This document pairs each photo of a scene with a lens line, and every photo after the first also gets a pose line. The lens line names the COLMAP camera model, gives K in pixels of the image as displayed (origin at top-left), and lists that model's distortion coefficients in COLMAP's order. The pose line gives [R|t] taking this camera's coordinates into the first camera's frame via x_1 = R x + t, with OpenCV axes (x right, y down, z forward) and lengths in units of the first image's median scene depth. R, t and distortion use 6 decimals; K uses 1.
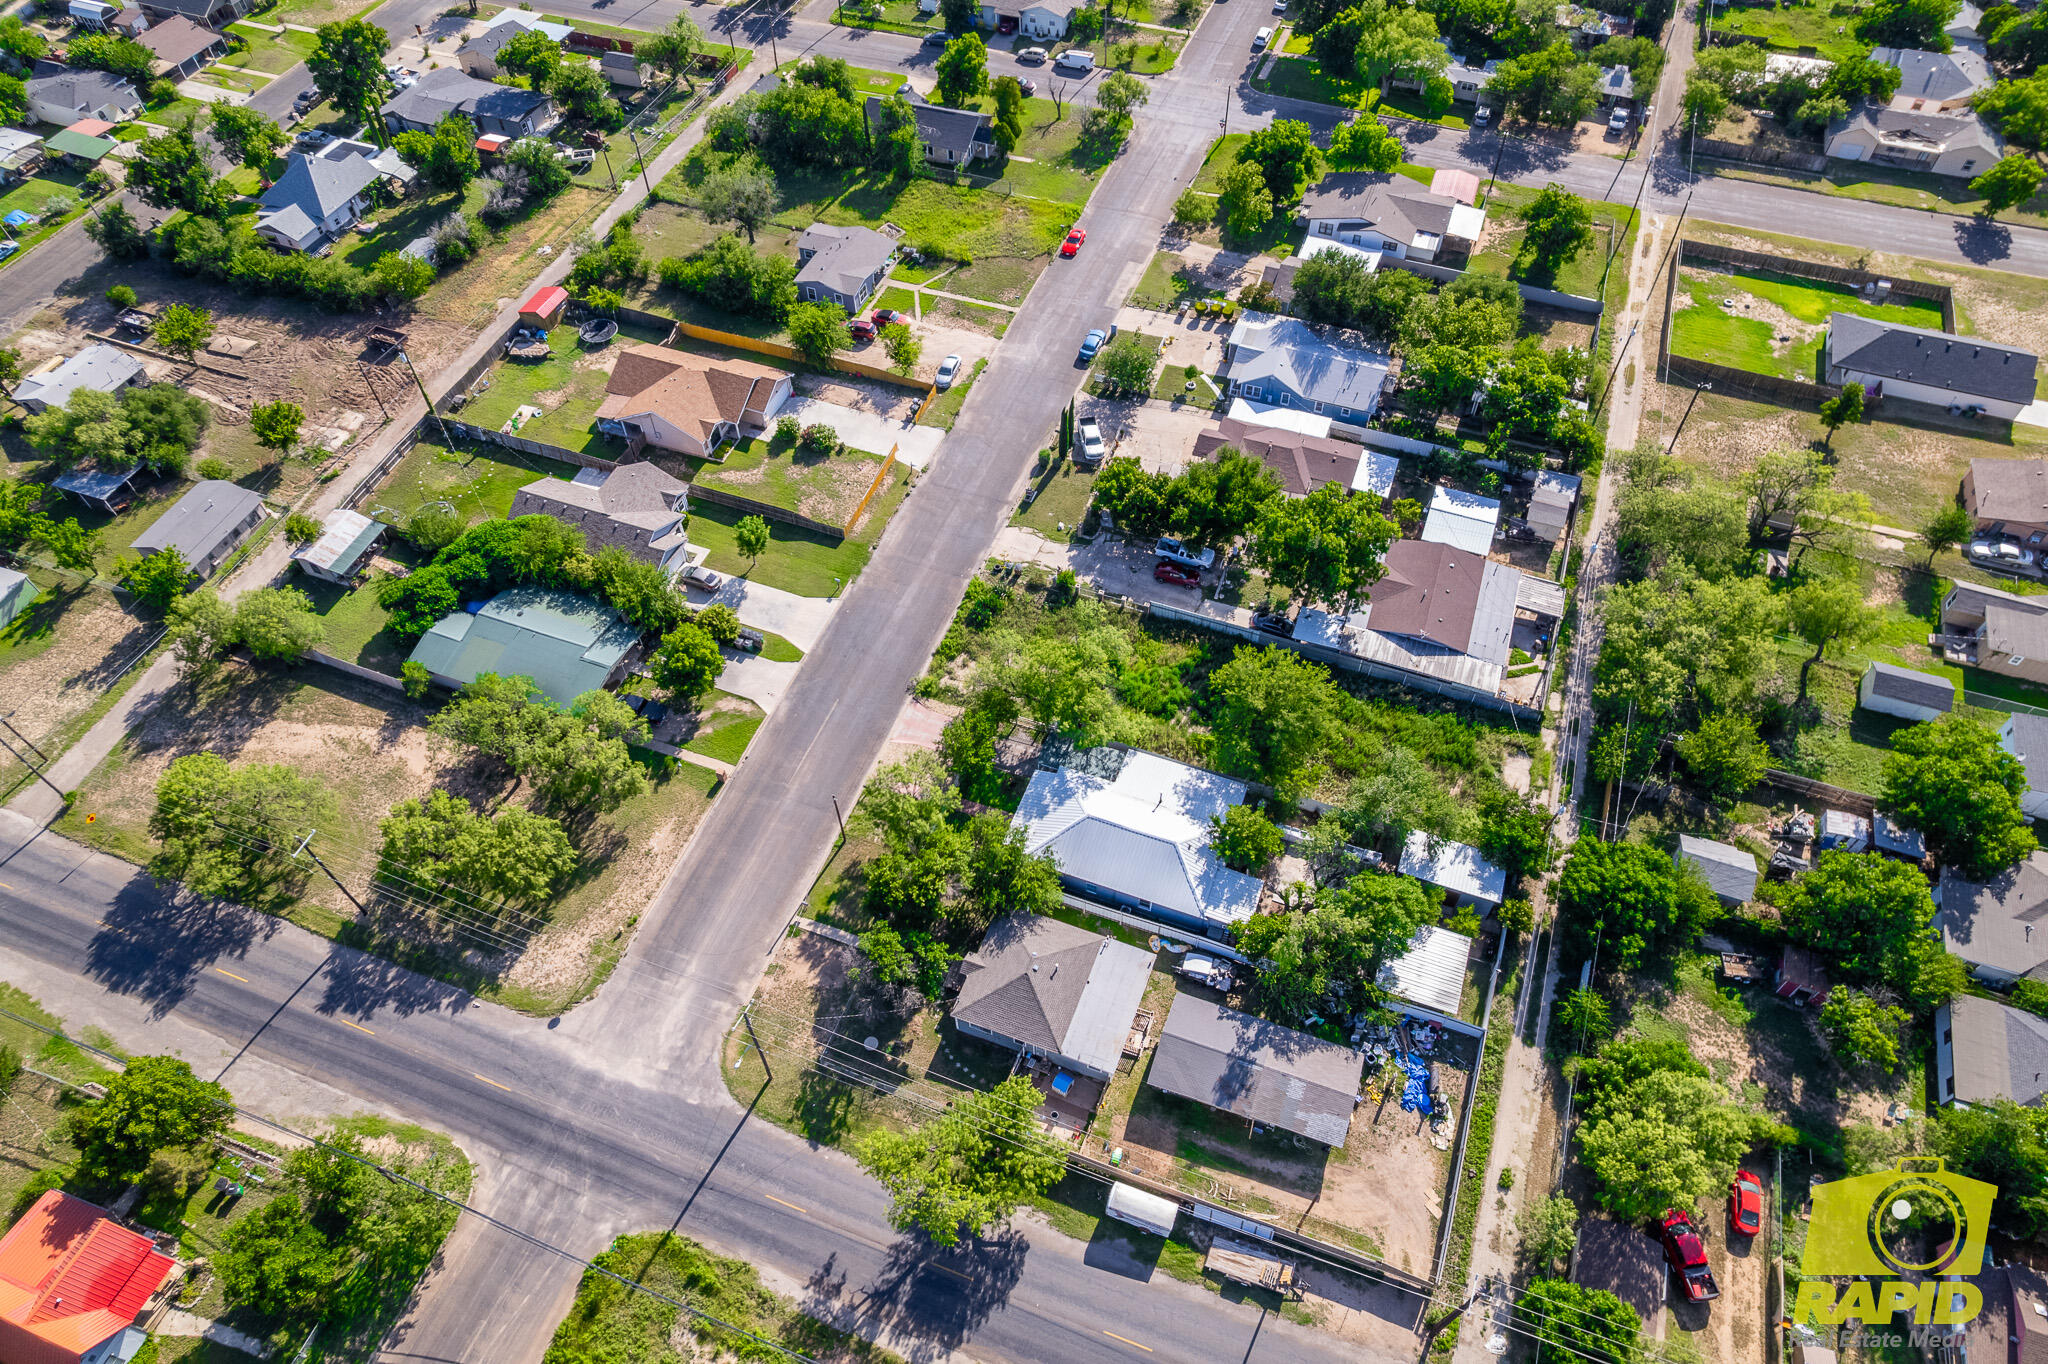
lens RADIAL K [[1308.6, 0, 1019.1], [0, 1308.6, 679.6], [0, 0, 1]] dist [-0.064916, 0.055416]
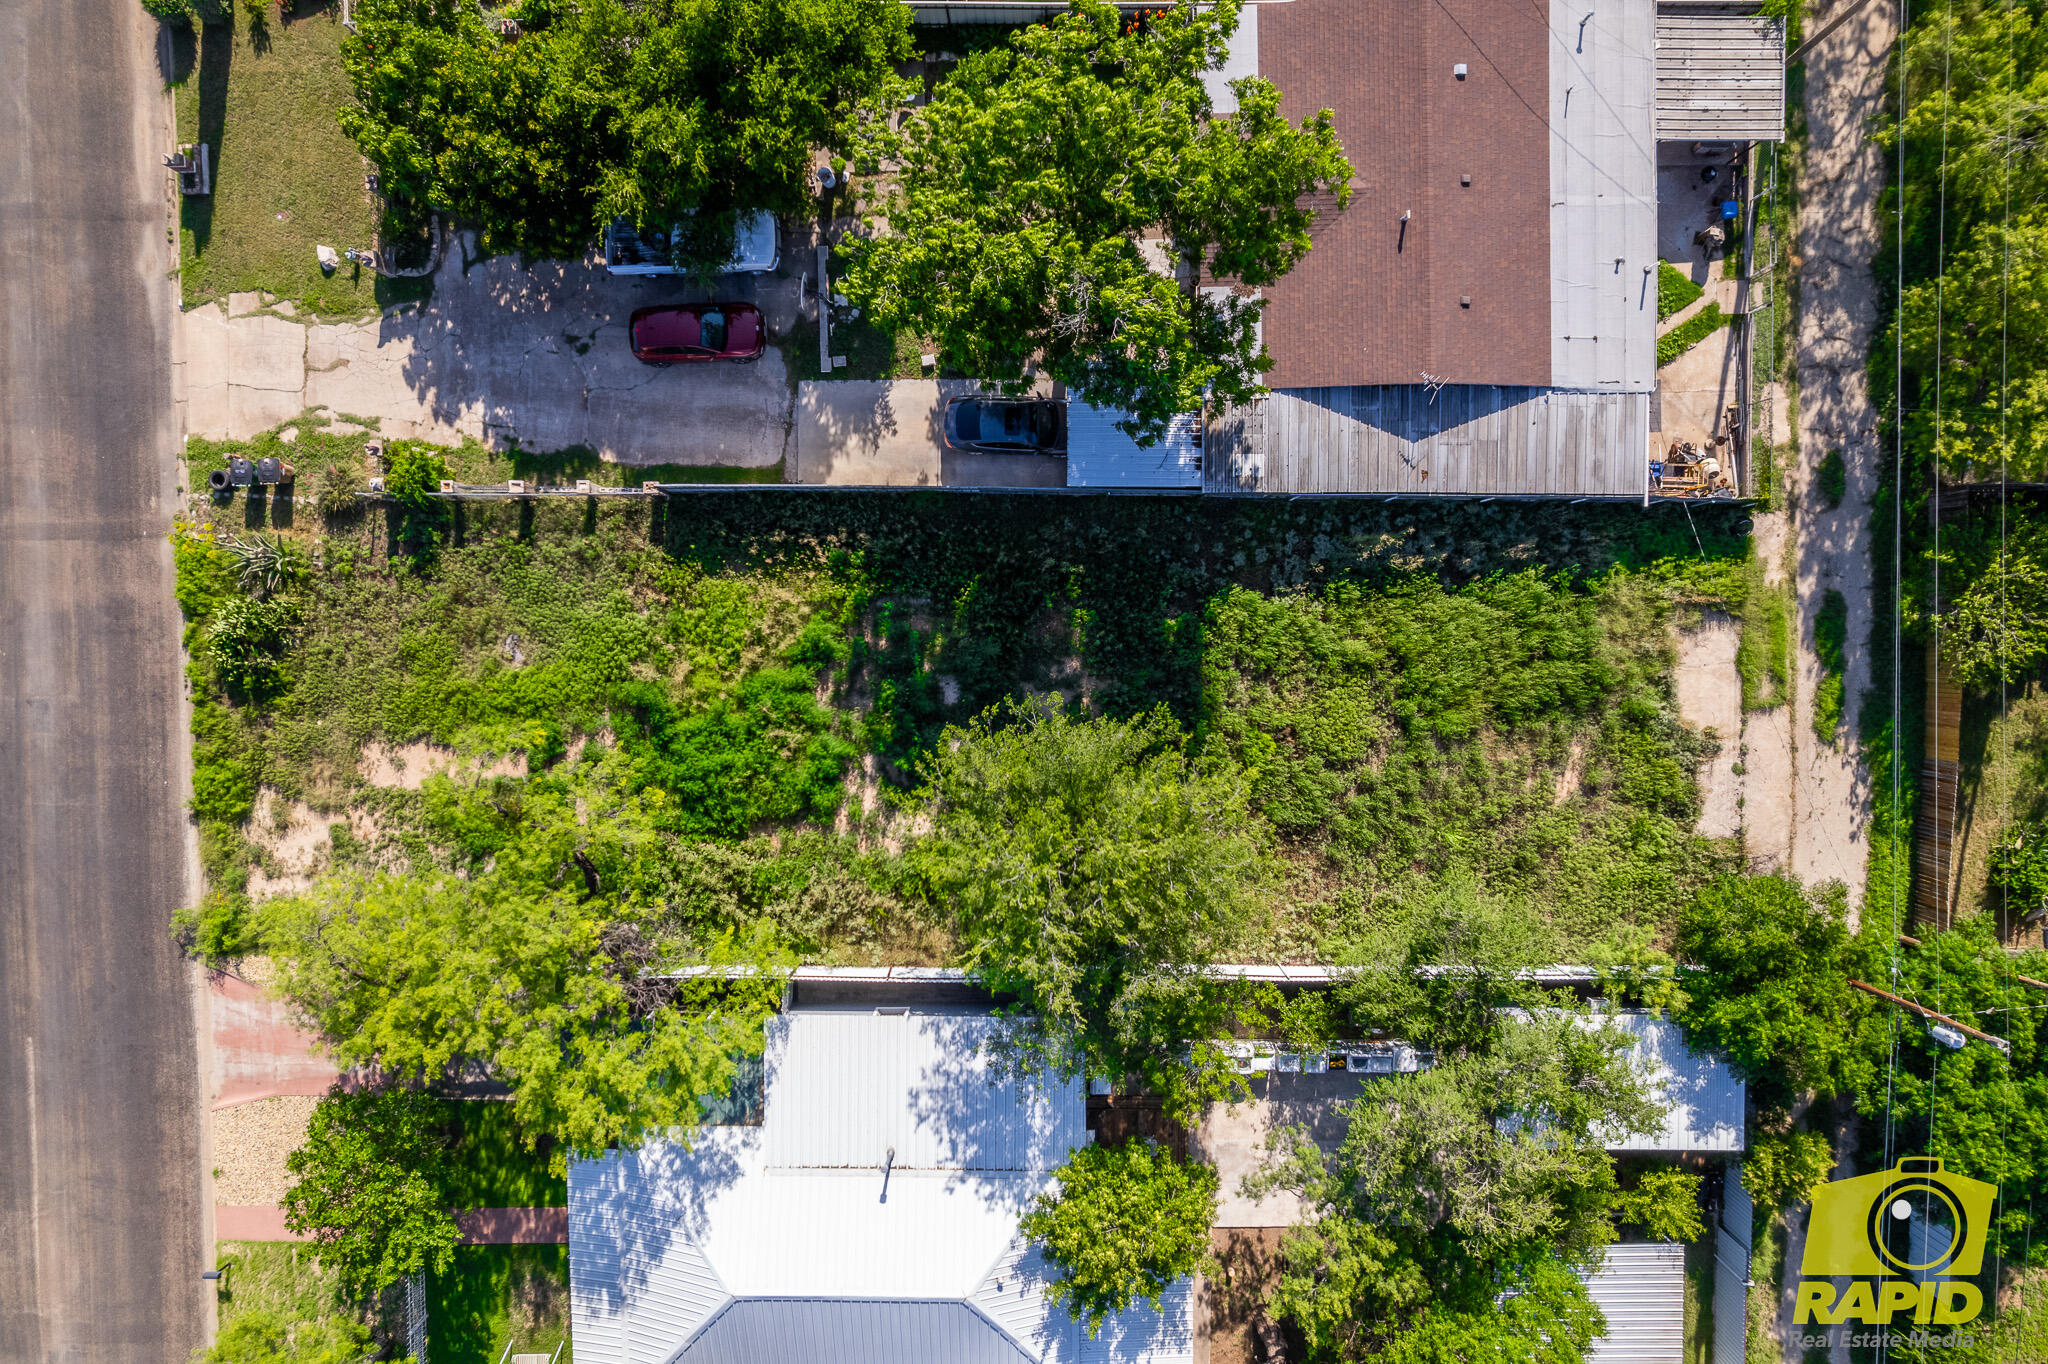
lens RADIAL K [[1308.6, 0, 1037.1], [0, 1308.6, 680.2], [0, 0, 1]] dist [-0.064916, 0.055416]
pose [[0.931678, -0.363217, -0.007112, 0.186742], [0.280709, 0.707337, 0.648750, -0.228924], [-0.230606, -0.606422, 0.760969, 0.711384]]
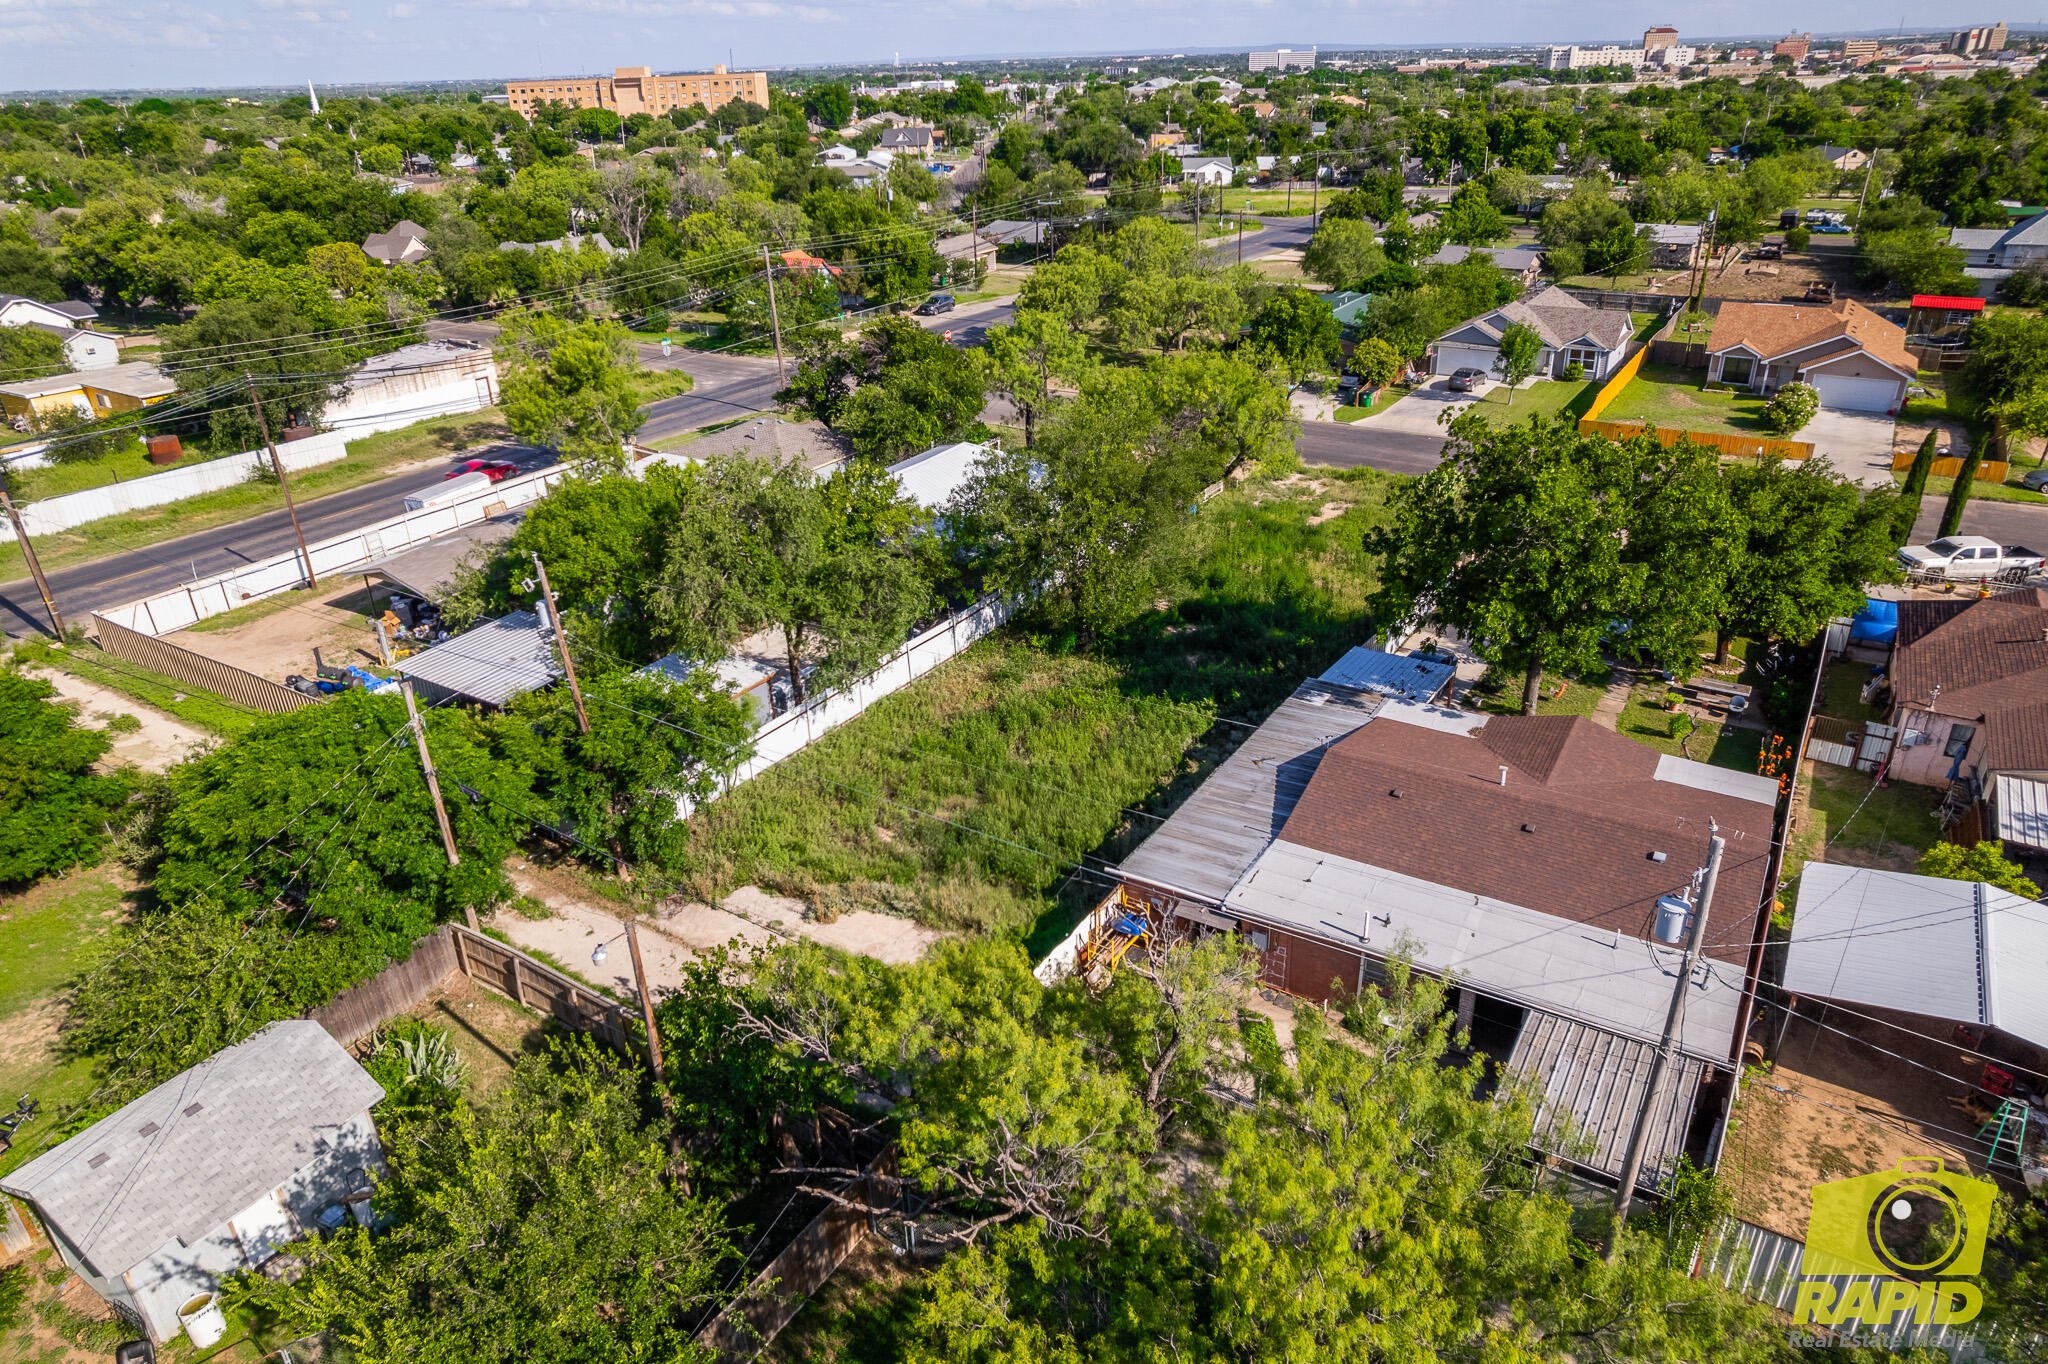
lens RADIAL K [[1308.6, 0, 1027.0], [0, 1308.6, 681.7], [0, 0, 1]] dist [-0.064916, 0.055416]
pose [[-0.193033, 0.446791, -0.873565, 0.613588], [-0.752741, 0.503651, 0.423930, -0.128233], [0.629380, 0.739401, 0.239097, 0.849651]]
